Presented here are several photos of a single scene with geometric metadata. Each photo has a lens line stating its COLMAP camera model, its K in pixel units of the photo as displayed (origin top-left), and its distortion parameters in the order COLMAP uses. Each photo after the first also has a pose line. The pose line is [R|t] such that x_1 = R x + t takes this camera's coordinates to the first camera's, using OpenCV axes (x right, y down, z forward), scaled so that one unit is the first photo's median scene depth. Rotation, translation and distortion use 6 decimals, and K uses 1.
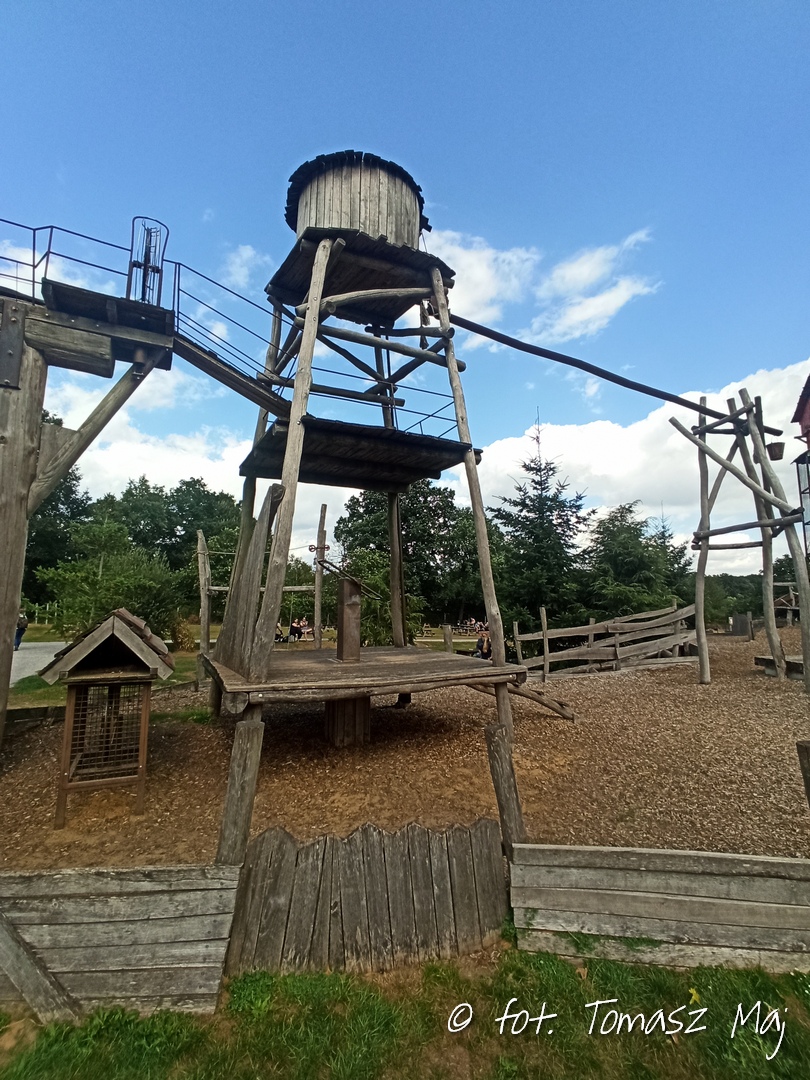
lens RADIAL K [[474.7, 0, 396.5], [0, 474.7, 536.3], [0, 0, 1]] dist [-0.051987, 0.025369]
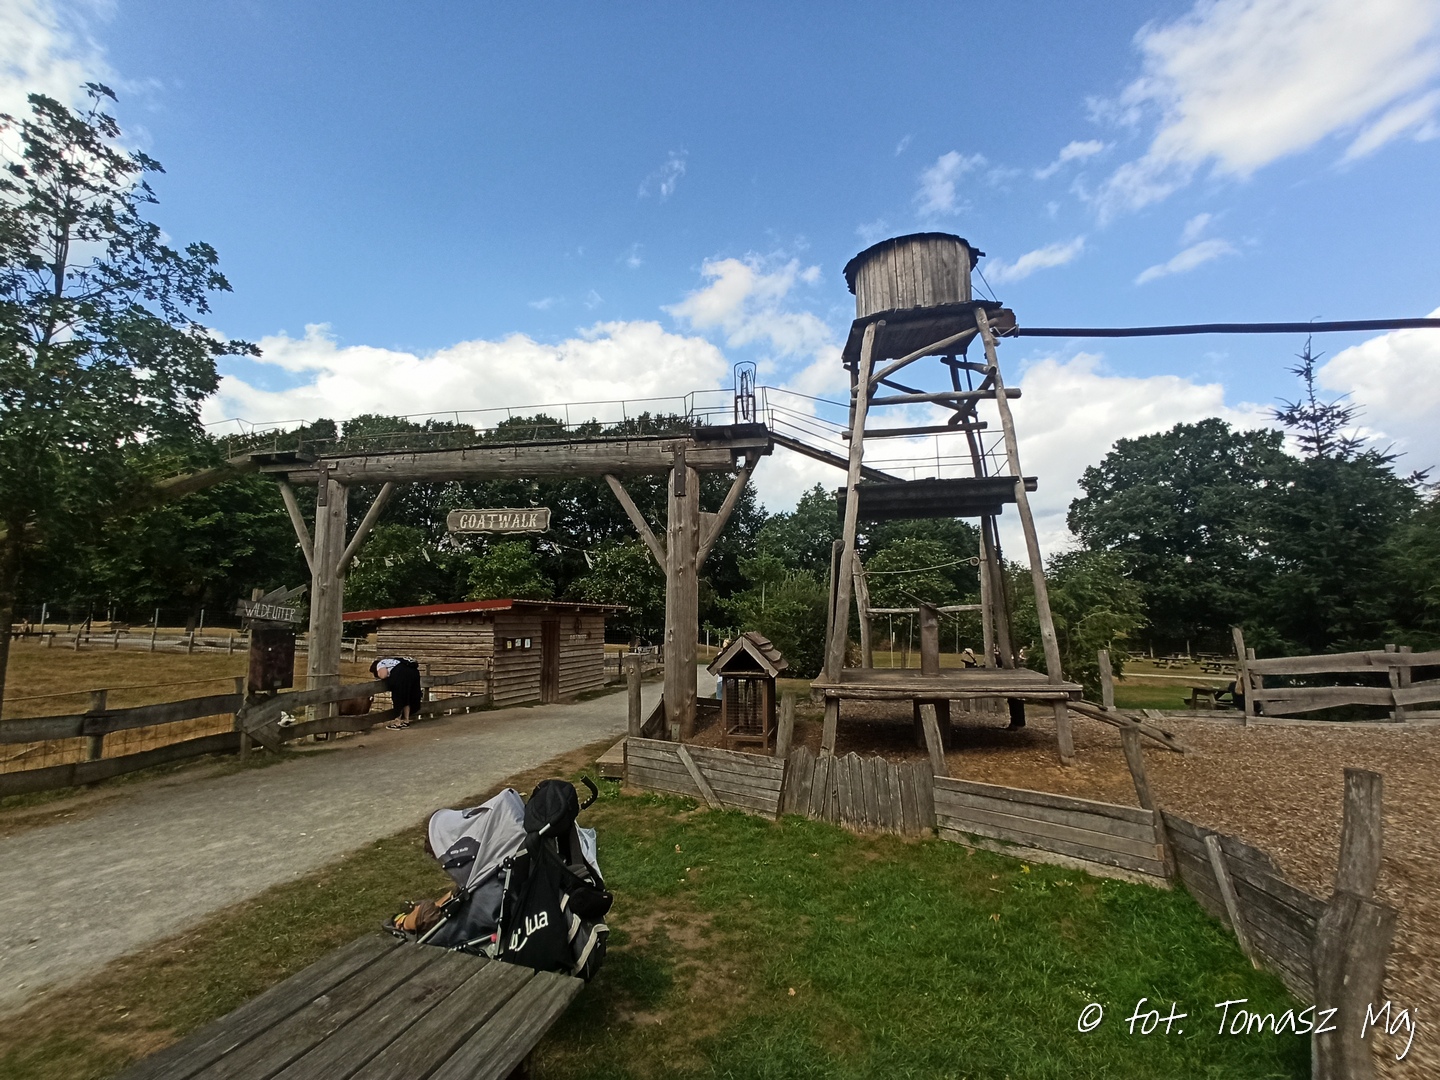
lens RADIAL K [[631.1, 0, 734.8], [0, 631.1, 539.2], [0, 0, 1]] dist [-0.024042, -0.000361]
pose [[0.796513, -0.087577, -0.598245, 0.607428], [0.089943, 0.995608, -0.025996, -0.093877], [0.597894, -0.033102, 0.800891, -0.645108]]
